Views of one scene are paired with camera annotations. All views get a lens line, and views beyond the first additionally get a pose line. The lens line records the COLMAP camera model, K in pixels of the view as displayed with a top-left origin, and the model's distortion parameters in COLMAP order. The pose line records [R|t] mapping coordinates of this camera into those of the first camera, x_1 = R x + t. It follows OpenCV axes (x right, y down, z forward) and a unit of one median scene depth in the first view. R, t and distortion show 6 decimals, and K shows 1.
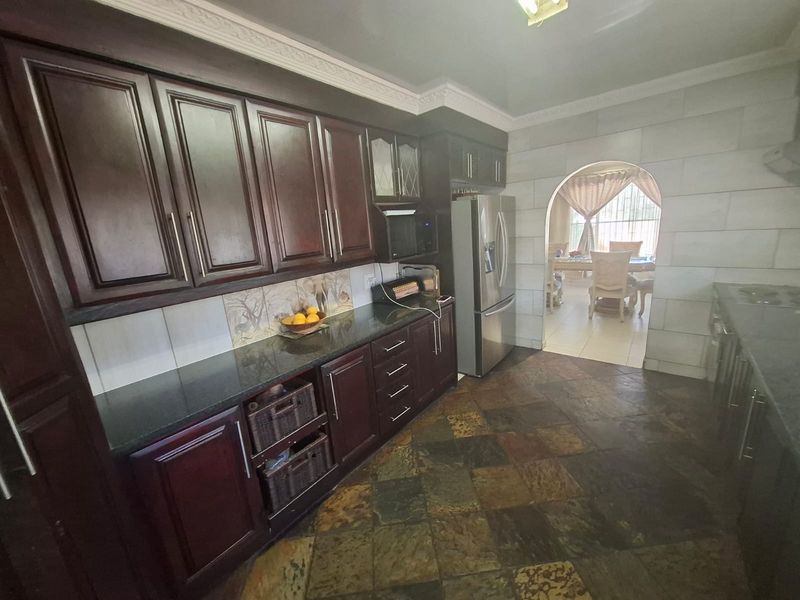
lens RADIAL K [[312.7, 0, 399.4], [0, 312.7, 295.1], [0, 0, 1]] dist [-0.009950, 0.001374]
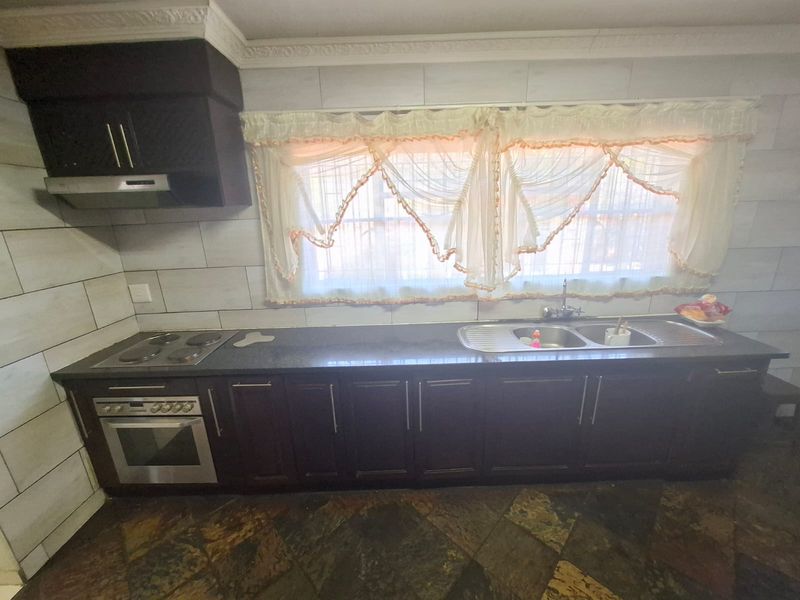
lens RADIAL K [[312.7, 0, 402.1], [0, 312.7, 298.4], [0, 0, 1]] dist [-0.009950, 0.001374]
pose [[-0.642967, -0.111673, 0.757708, 0.154361], [0.245016, 0.907331, 0.341639, -0.282930], [-0.725645, 0.405313, -0.556023, 1.031706]]
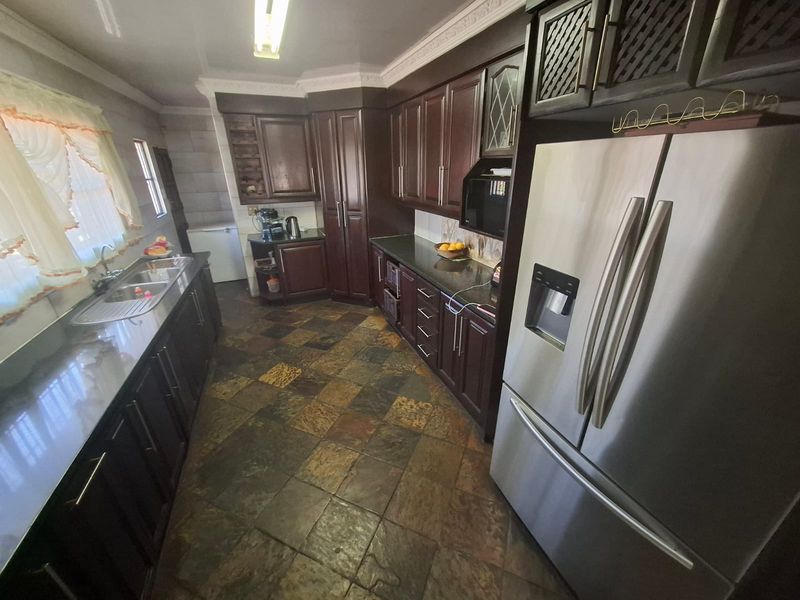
lens RADIAL K [[312.7, 0, 398.4], [0, 312.7, 296.6], [0, 0, 1]] dist [-0.009950, 0.001374]
pose [[-0.467017, 0.415624, -0.780482, 1.037426], [-0.146300, 0.834167, 0.531754, -0.473207], [0.872062, 0.362523, -0.328764, 1.441742]]
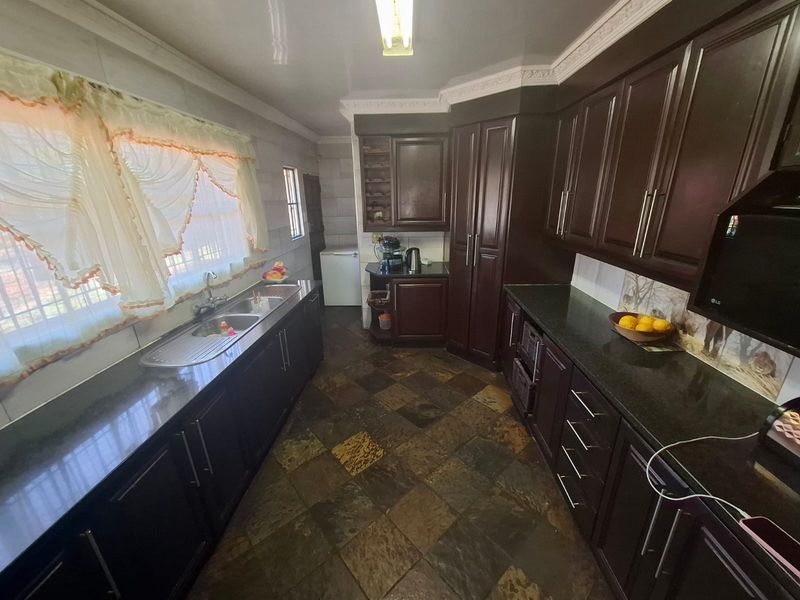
lens RADIAL K [[312.7, 0, 399.5], [0, 312.7, 295.9], [0, 0, 1]] dist [-0.009950, 0.001374]
pose [[-0.794490, 0.269815, -0.544045, 0.666391], [-0.058611, 0.857625, 0.510924, -0.390771], [0.604442, 0.437811, -0.665561, 1.223649]]
